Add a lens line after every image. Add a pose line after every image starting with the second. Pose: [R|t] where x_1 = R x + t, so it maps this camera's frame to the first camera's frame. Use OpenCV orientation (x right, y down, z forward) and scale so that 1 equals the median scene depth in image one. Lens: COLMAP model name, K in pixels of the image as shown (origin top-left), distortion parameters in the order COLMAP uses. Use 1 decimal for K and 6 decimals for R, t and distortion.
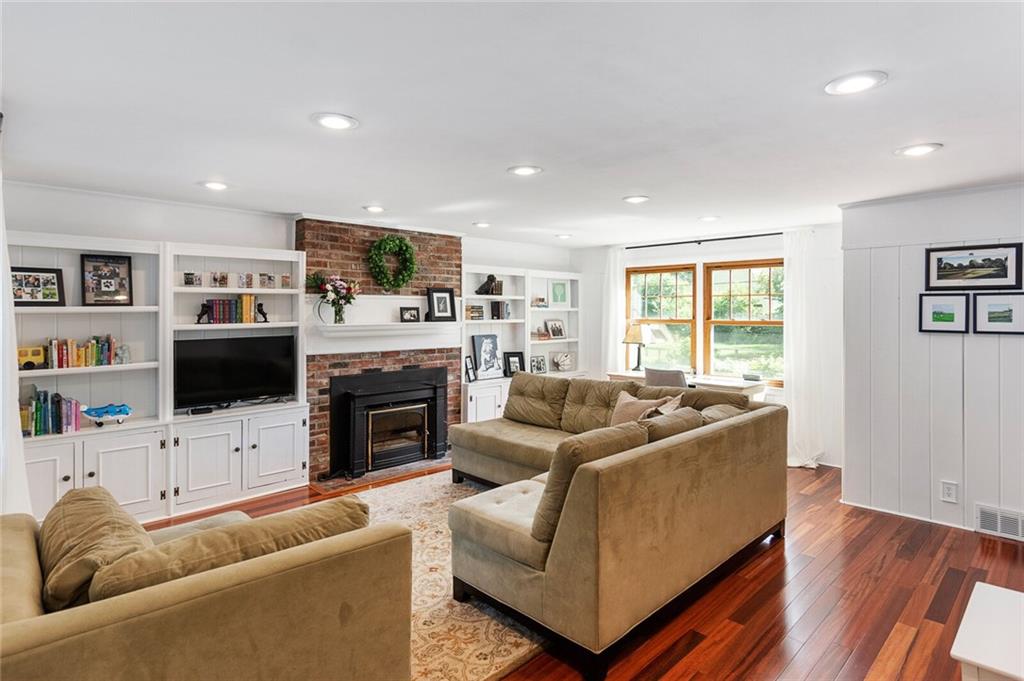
lens RADIAL K [[552.1, 0, 520.0], [0, 552.1, 318.0], [0, 0, 1]] dist [0.002235, 0.000878]
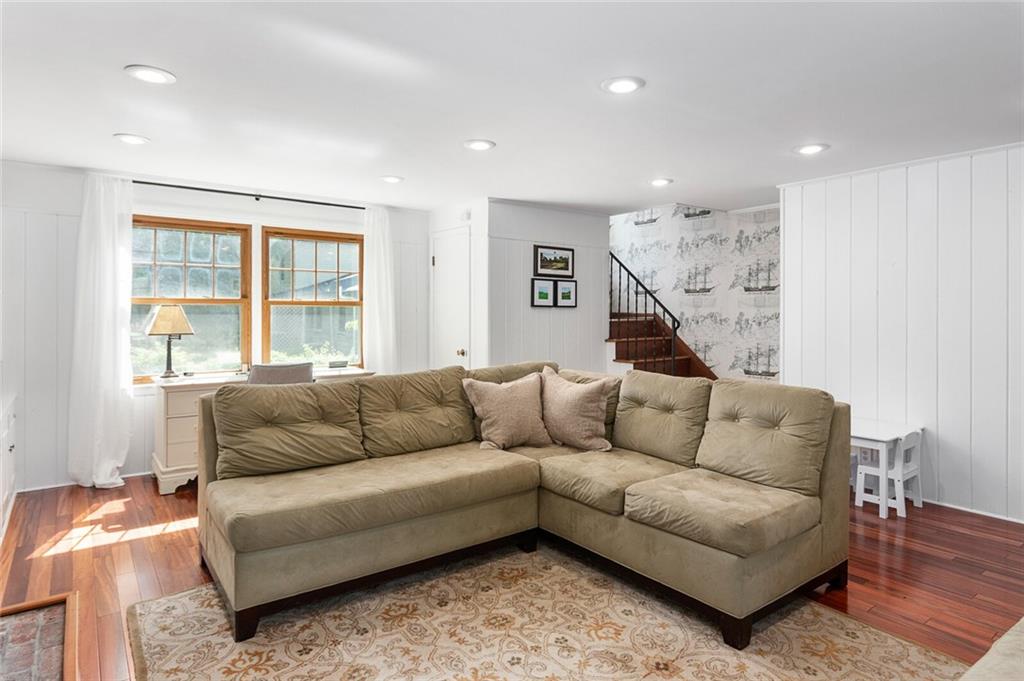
lens RADIAL K [[576.9, 0, 513.2], [0, 576.9, 319.8], [0, 0, 1]] dist [-0.004868, -0.001633]
pose [[0.136514, -0.010935, 0.990578, -0.665370], [0.008826, 0.999913, 0.009822, 0.042683], [-0.990599, 0.007402, 0.136599, 0.867743]]
